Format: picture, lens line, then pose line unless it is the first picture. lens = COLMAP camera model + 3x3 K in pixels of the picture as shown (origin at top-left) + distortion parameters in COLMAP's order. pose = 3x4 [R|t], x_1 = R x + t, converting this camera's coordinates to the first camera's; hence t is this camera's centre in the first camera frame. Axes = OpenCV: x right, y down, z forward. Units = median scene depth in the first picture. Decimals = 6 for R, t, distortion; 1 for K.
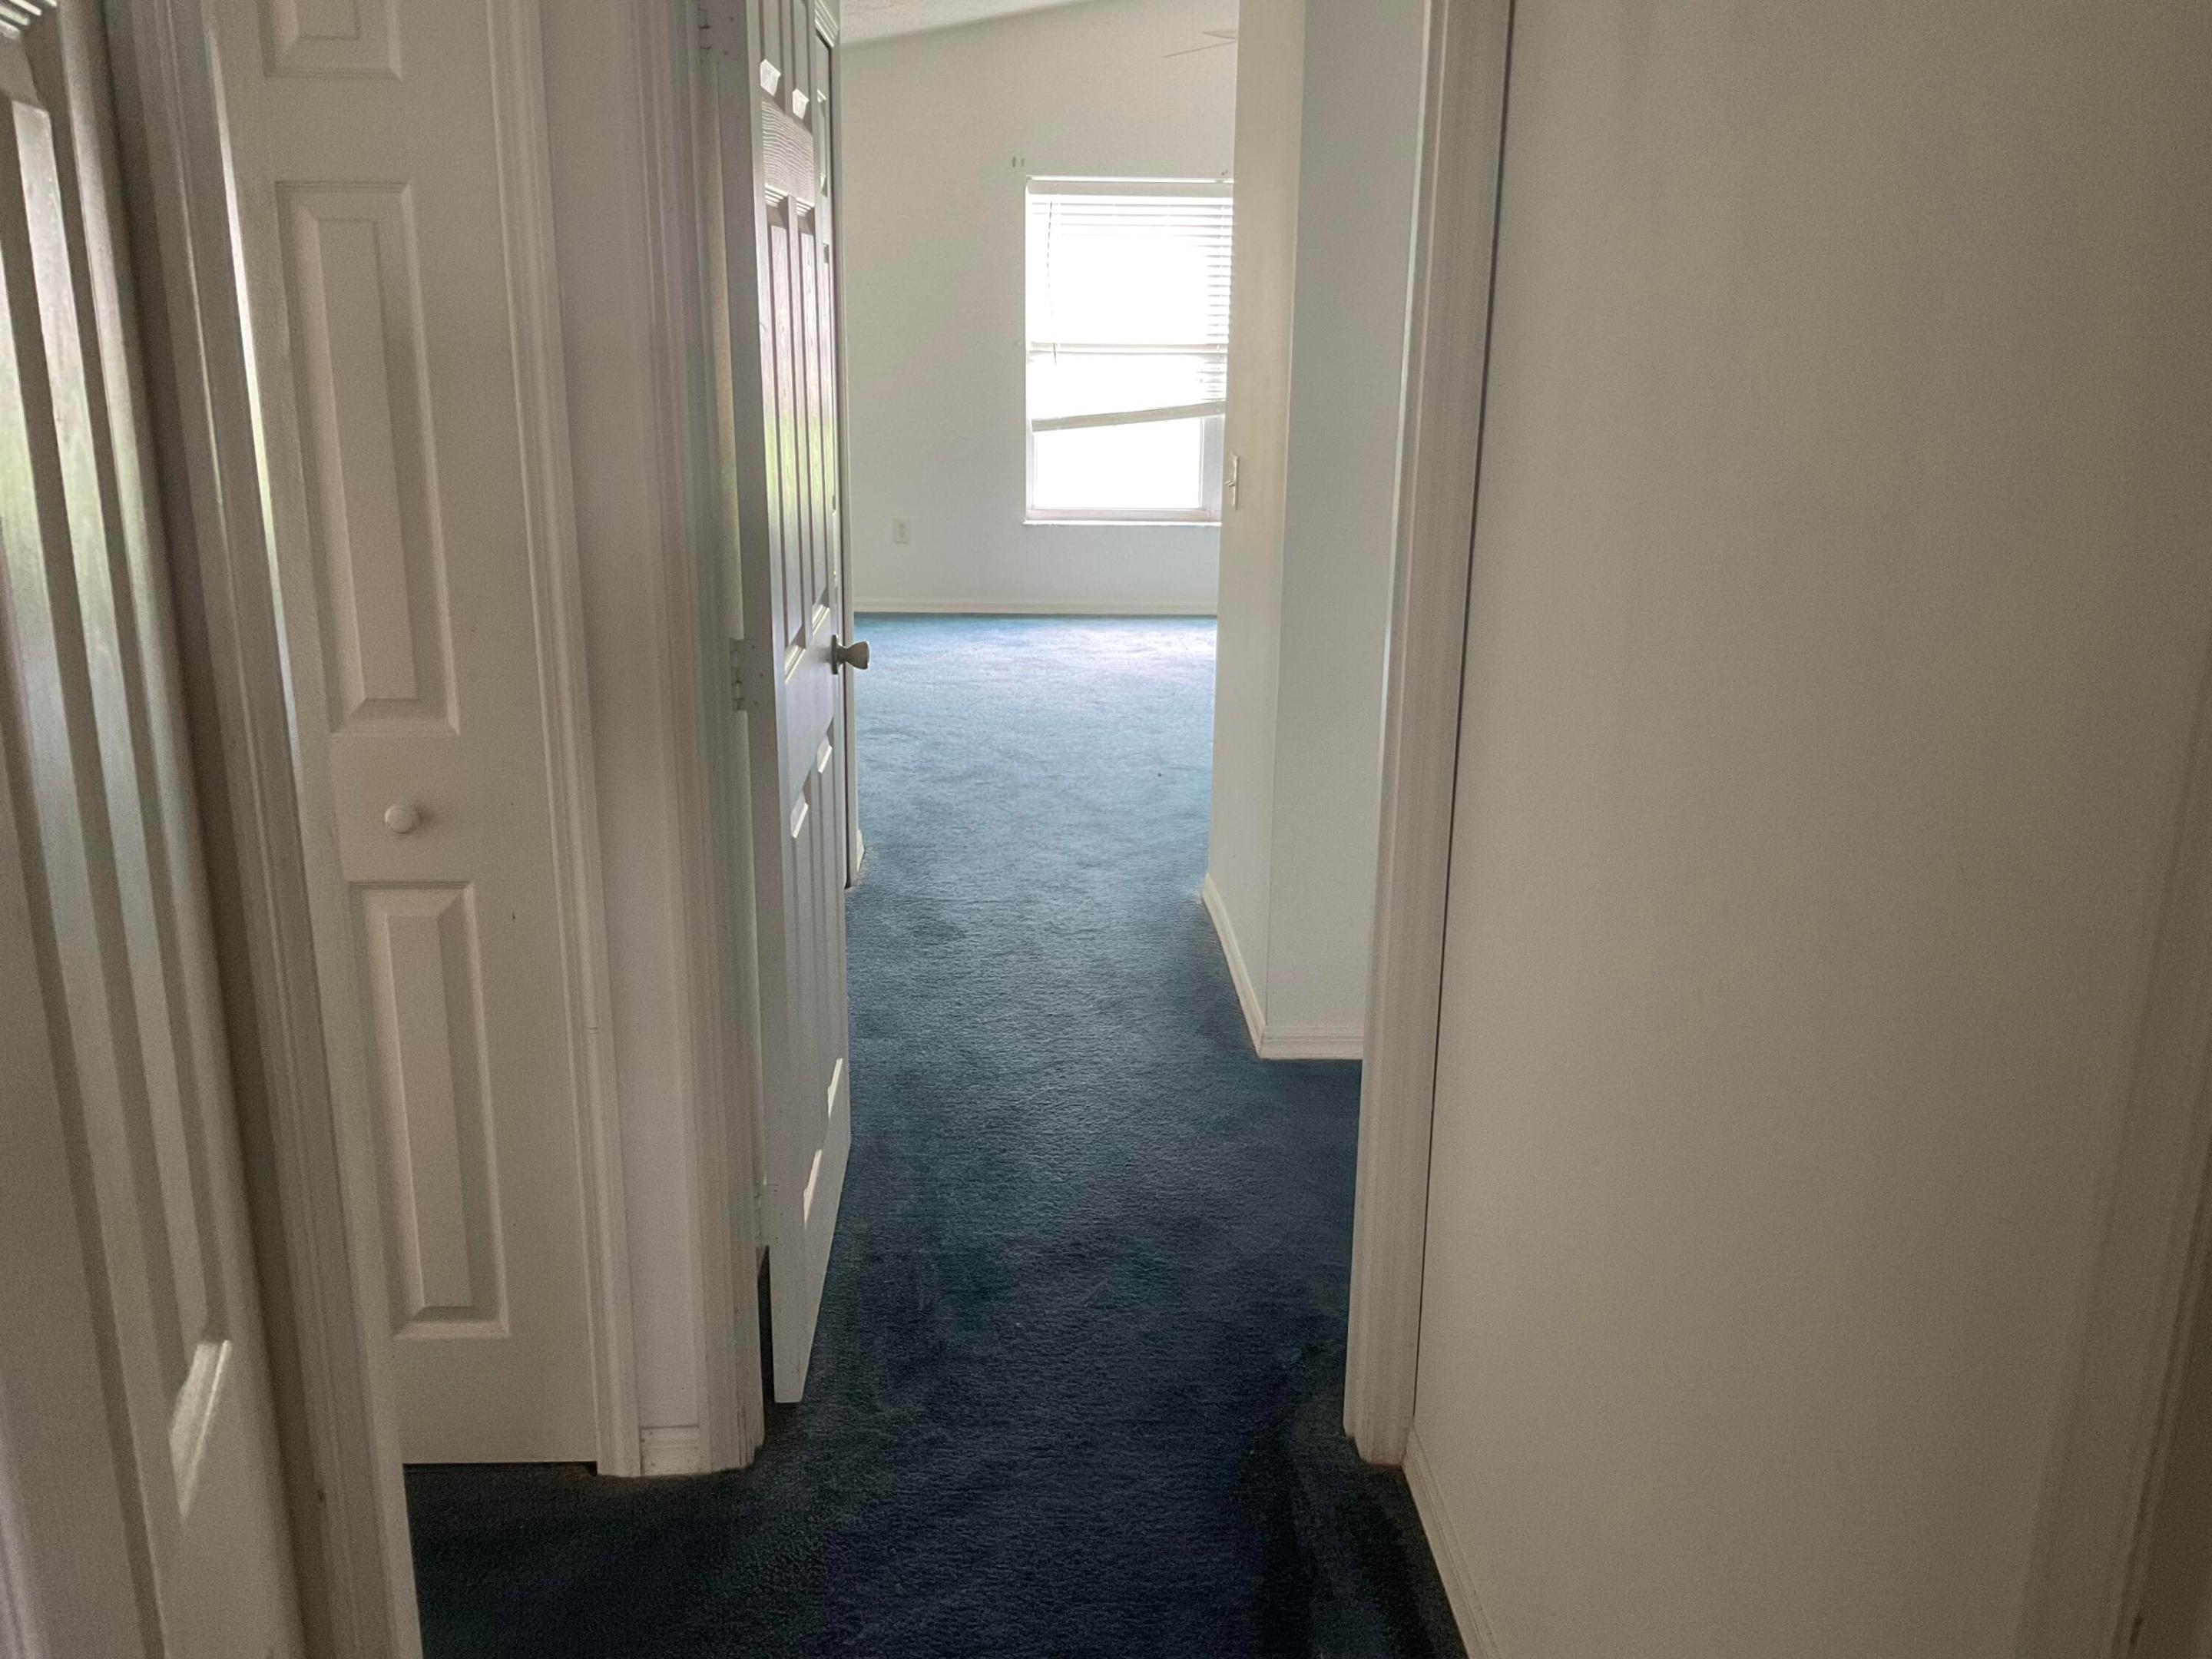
lens RADIAL K [[1830.1, 0, 1105.9], [0, 1830.1, 821.9], [0, 0, 1]] dist [0.119115, -0.258526]
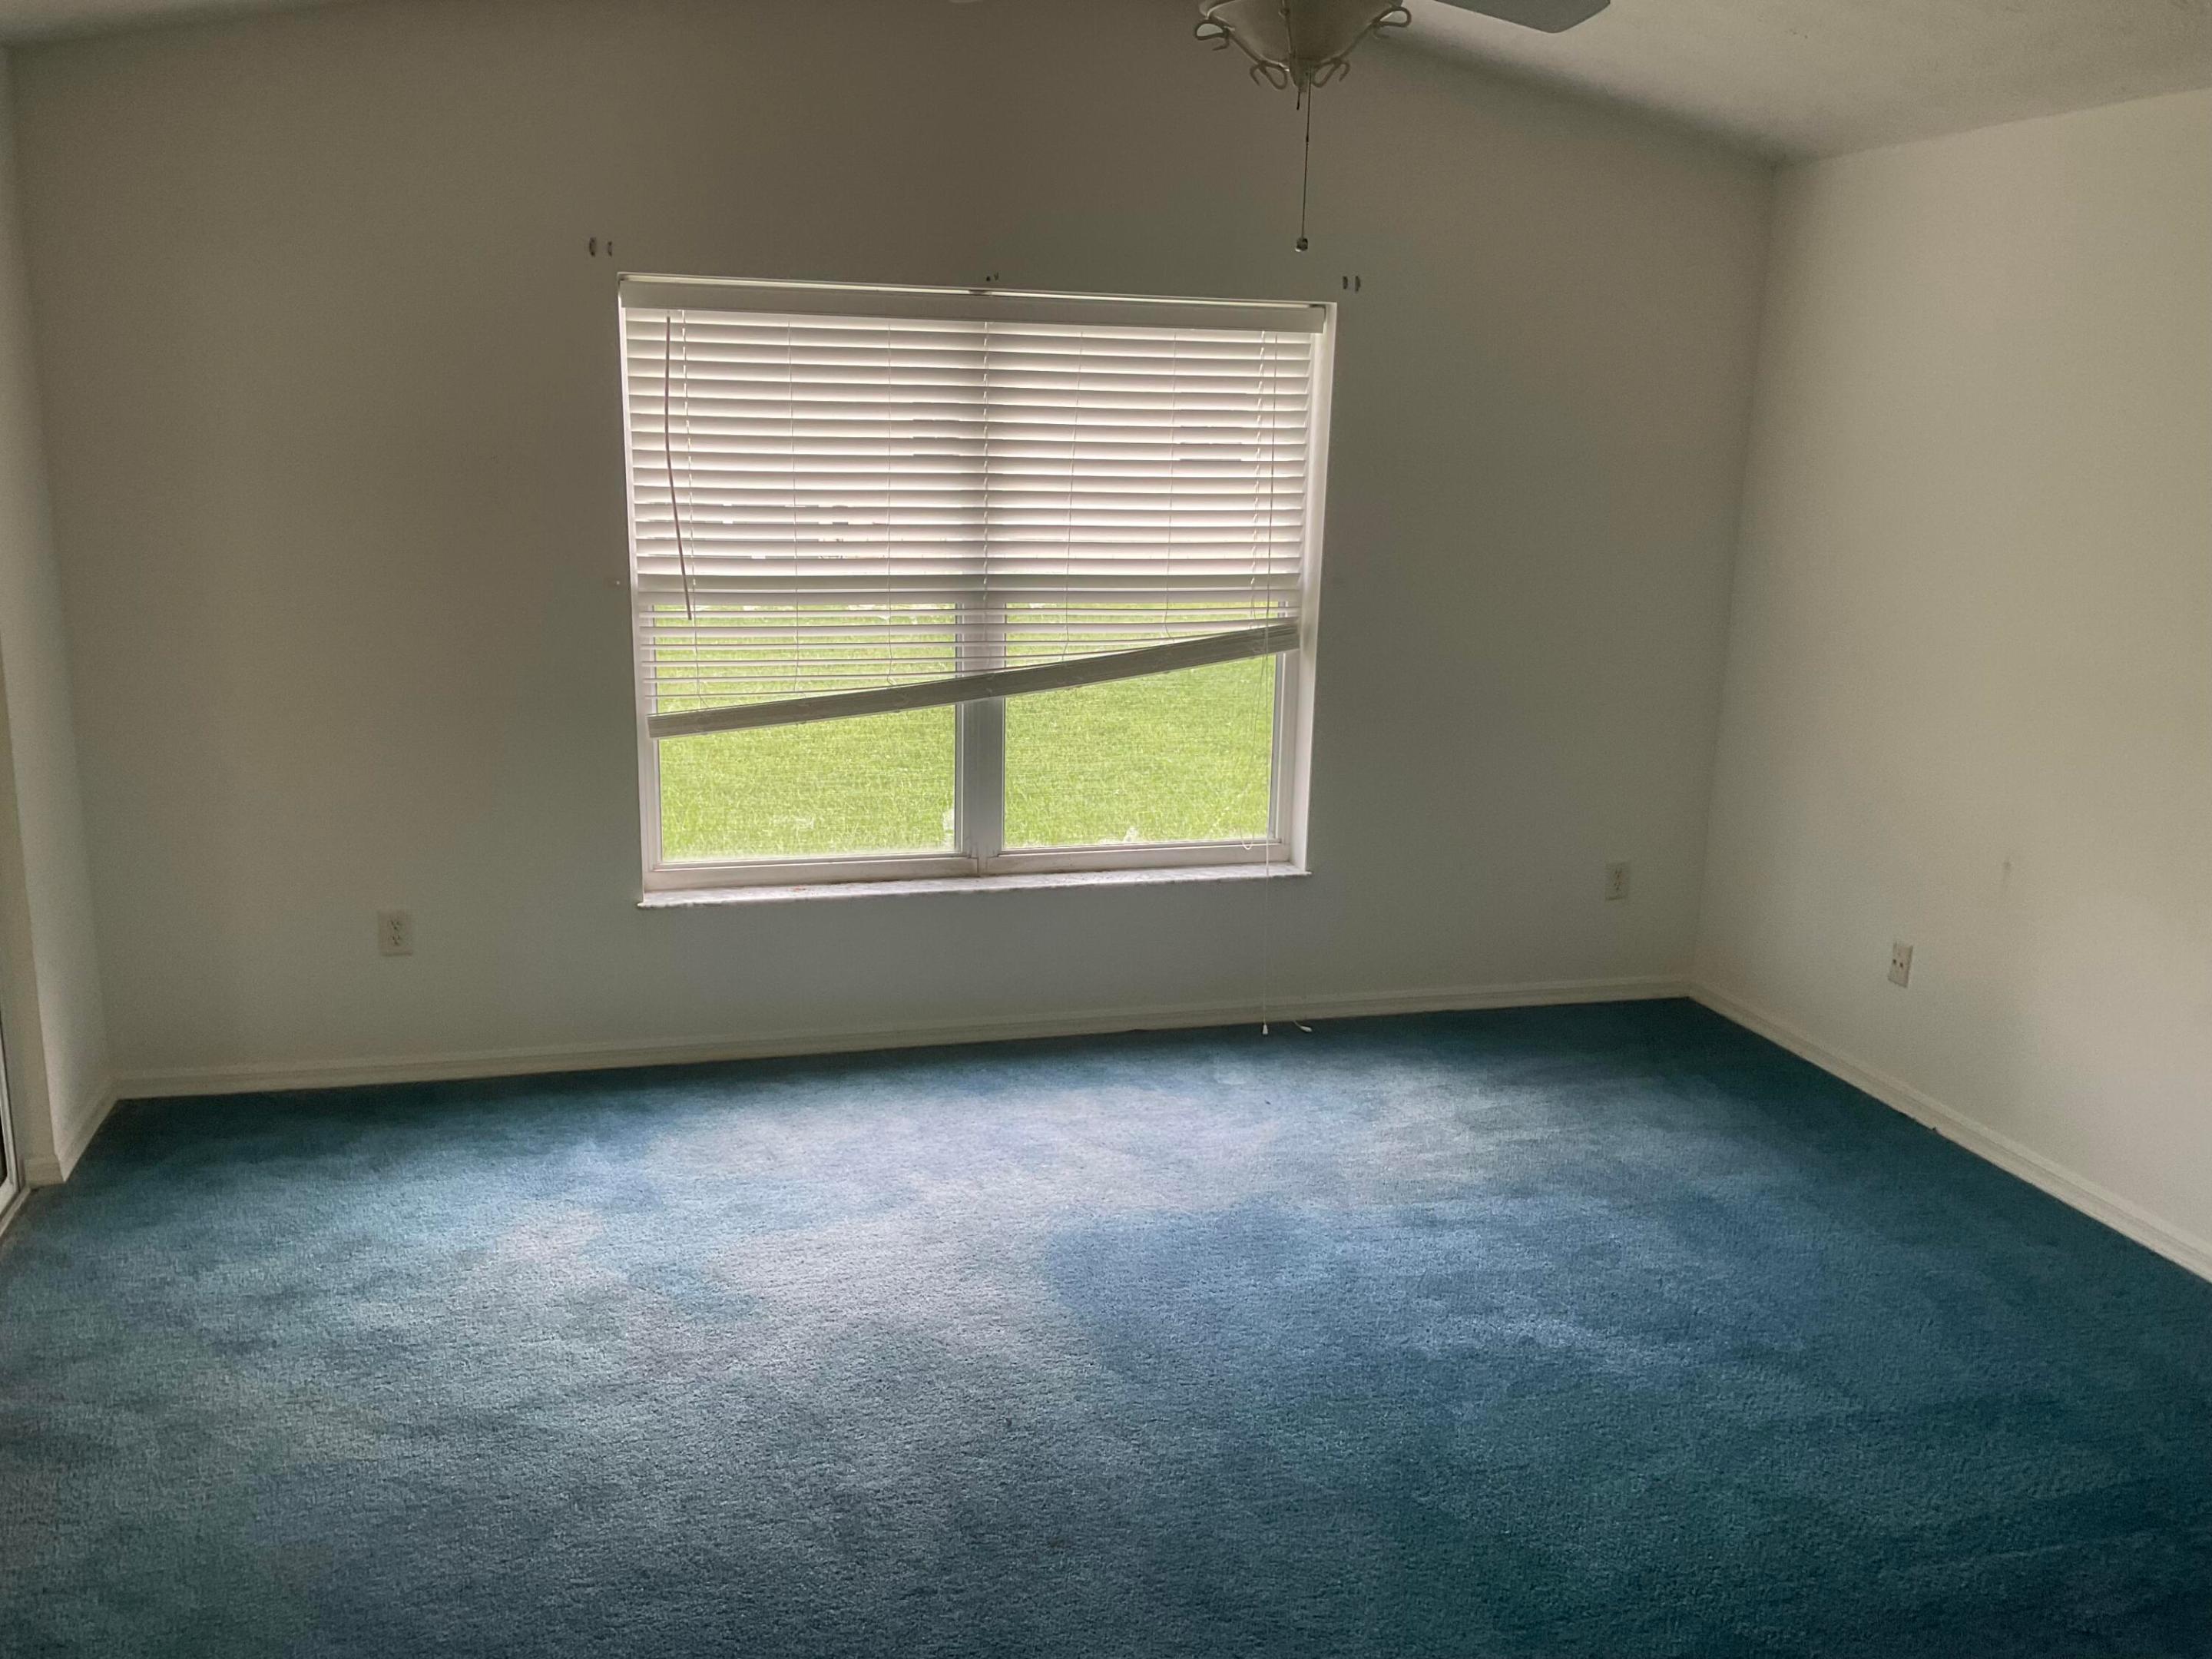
lens RADIAL K [[1830.1, 0, 1105.9], [0, 1830.1, 821.9], [0, 0, 1]] dist [0.119115, -0.258526]
pose [[0.978392, -0.040387, 0.202777, -0.019777], [0.052079, 0.997254, -0.052654, -0.153266], [-0.200094, 0.062077, 0.977808, 0.450405]]
